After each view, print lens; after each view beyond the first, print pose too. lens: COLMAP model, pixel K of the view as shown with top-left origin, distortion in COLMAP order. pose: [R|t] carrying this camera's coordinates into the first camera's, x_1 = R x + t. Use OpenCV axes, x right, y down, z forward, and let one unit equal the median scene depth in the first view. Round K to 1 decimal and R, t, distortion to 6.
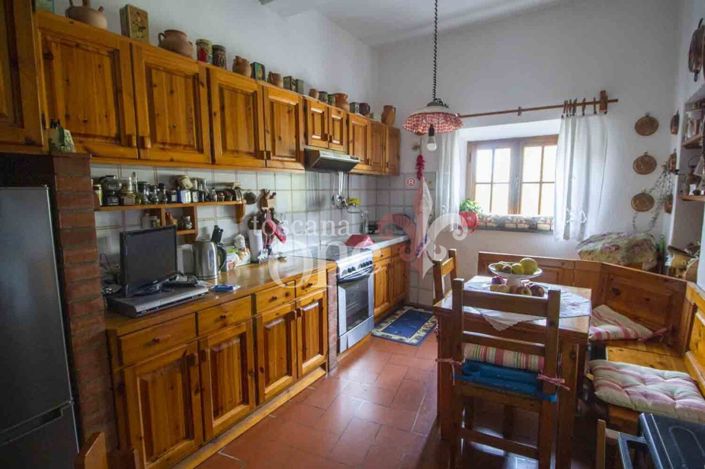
lens RADIAL K [[350.7, 0, 351.7], [0, 350.7, 232.4], [0, 0, 1]] dist [0.001474, -0.012980]
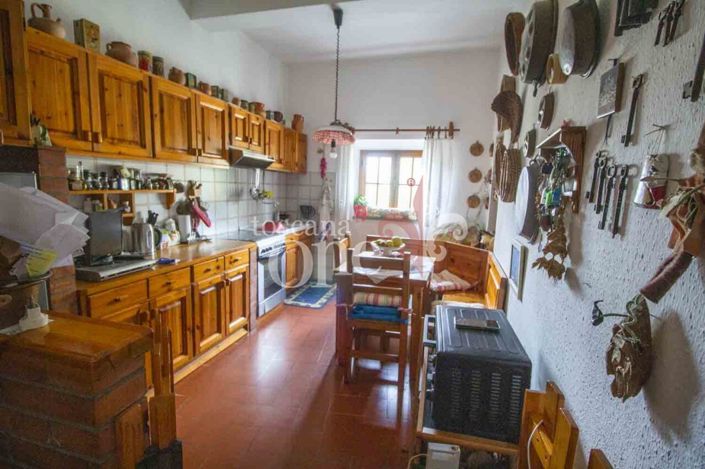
lens RADIAL K [[328.4, 0, 352.6], [0, 328.4, 230.7], [0, 0, 1]] dist [0.000732, -0.012530]
pose [[0.958044, 0.004556, 0.286584, -0.057687], [-0.009868, 0.999805, 0.017094, 0.022053], [-0.286450, -0.019205, 0.957903, -0.223014]]
